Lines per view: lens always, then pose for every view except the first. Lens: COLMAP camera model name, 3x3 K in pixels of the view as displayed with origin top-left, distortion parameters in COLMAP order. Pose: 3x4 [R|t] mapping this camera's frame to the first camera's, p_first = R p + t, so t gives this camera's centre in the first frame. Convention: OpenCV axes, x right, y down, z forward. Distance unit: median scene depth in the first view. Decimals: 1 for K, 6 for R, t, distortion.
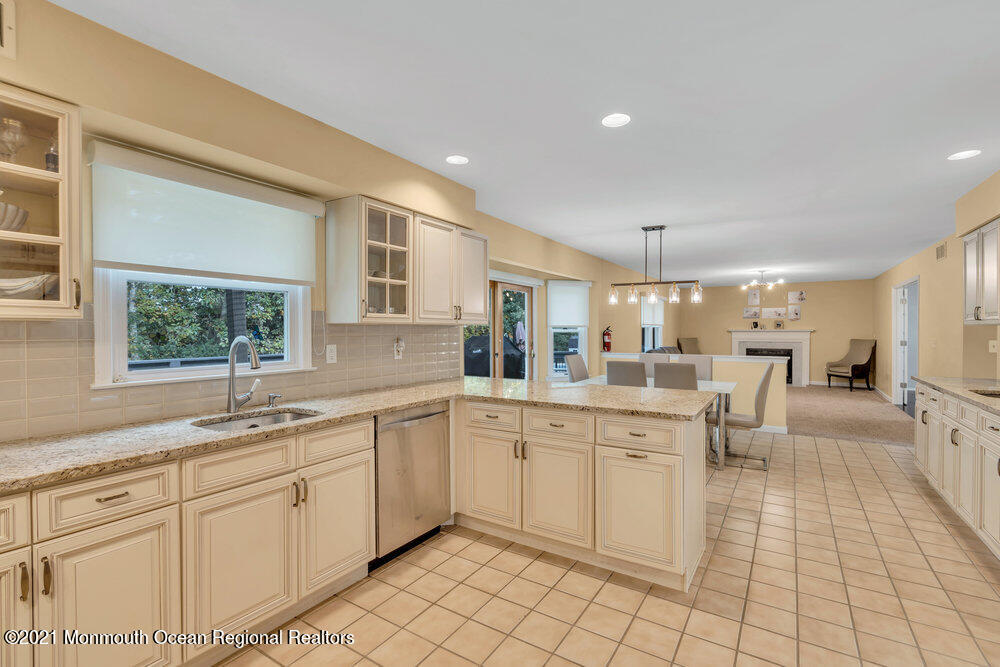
lens RADIAL K [[458.2, 0, 501.1], [0, 458.2, 334.2], [0, 0, 1]] dist [-0.008104, 0.003781]
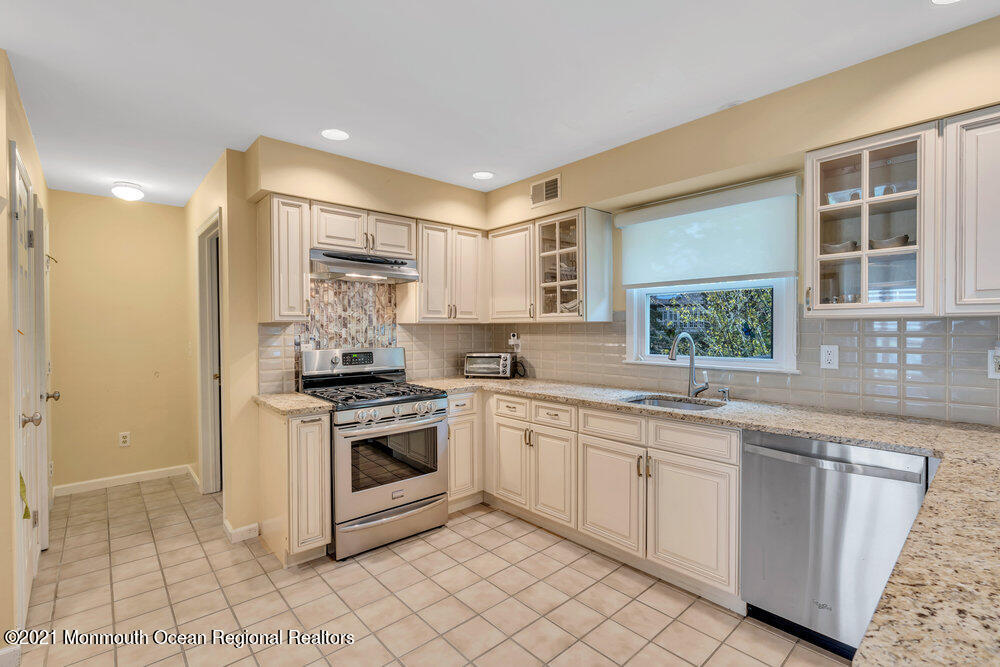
lens RADIAL K [[458.2, 0, 501.2], [0, 458.2, 333.8], [0, 0, 1]] dist [-0.008104, 0.003781]
pose [[-0.273804, 0.015174, -0.961666, 0.566310], [-0.003942, 0.999849, 0.016898, -0.008512], [0.961778, 0.008417, -0.273703, 0.699729]]
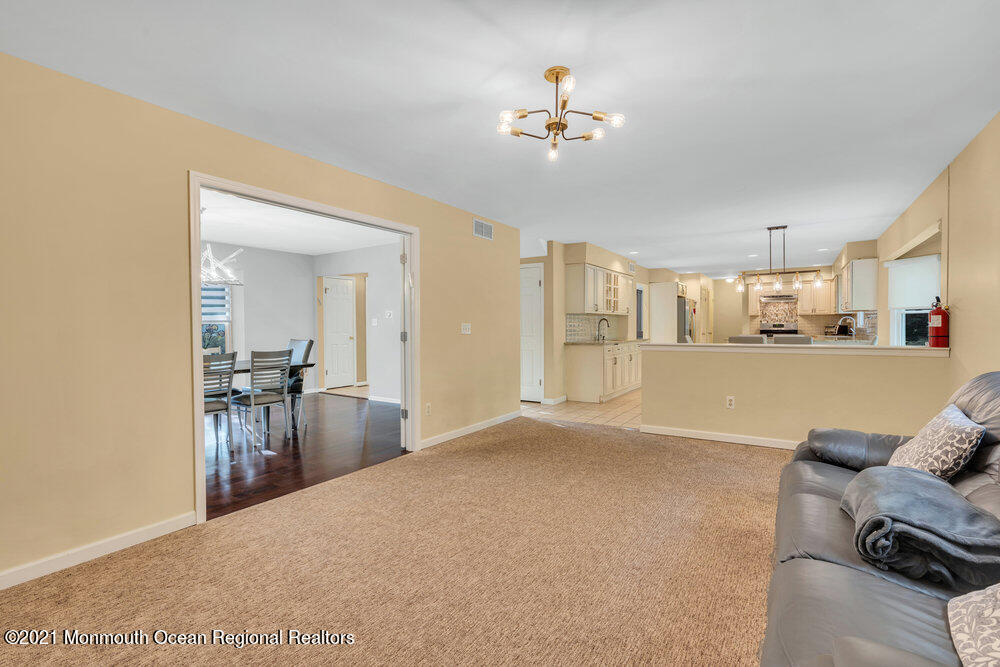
lens RADIAL K [[458.2, 0, 499.8], [0, 458.2, 333.6], [0, 0, 1]] dist [-0.008104, 0.003781]
pose [[-0.999928, 0.006250, 0.010248, 1.863354], [0.006523, 0.999618, 0.026841, 0.022139], [-0.010076, 0.026905, -0.999587, 3.913273]]
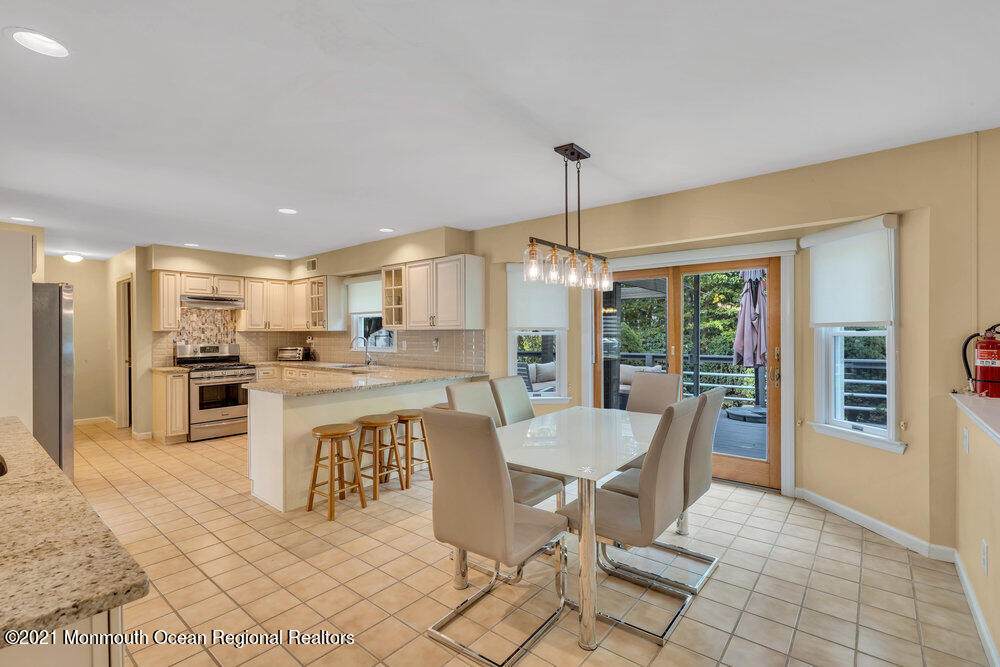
lens RADIAL K [[458.2, 0, 502.3], [0, 458.2, 334.4], [0, 0, 1]] dist [-0.008104, 0.003781]
pose [[-0.128117, 0.005518, -0.991744, 1.585078], [-0.004355, 0.999972, 0.006127, -0.019093], [0.991749, 0.005104, -0.128090, 1.738441]]
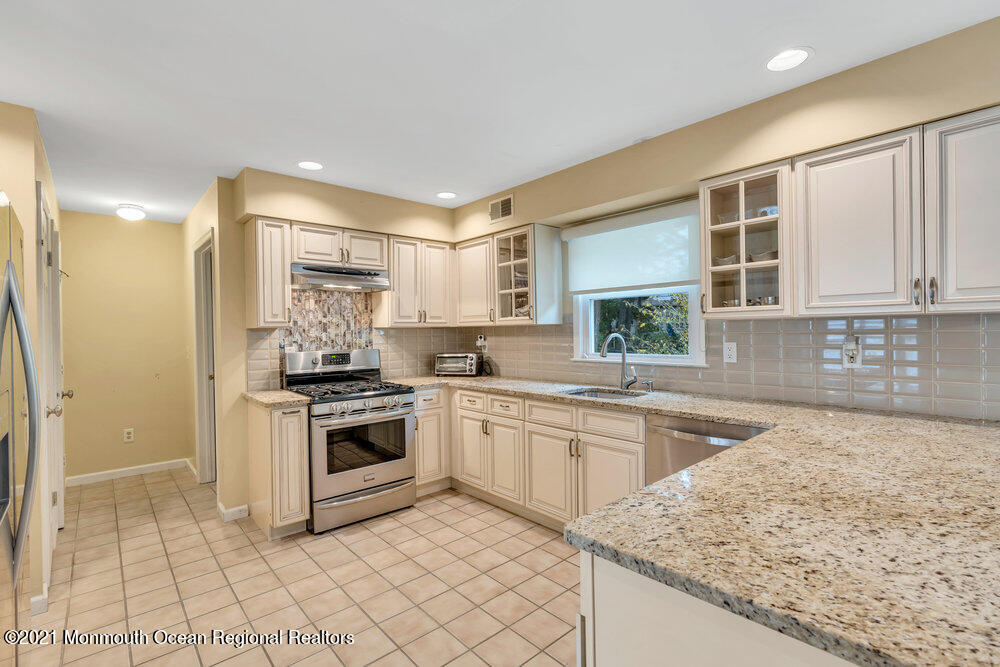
lens RADIAL K [[458.2, 0, 501.2], [0, 458.2, 333.4], [0, 0, 1]] dist [-0.008104, 0.003781]
pose [[-0.273965, 0.011472, -0.961671, 0.676572], [0.006723, 0.999927, 0.010013, -0.008419], [0.961716, -0.003722, -0.274023, 0.843473]]
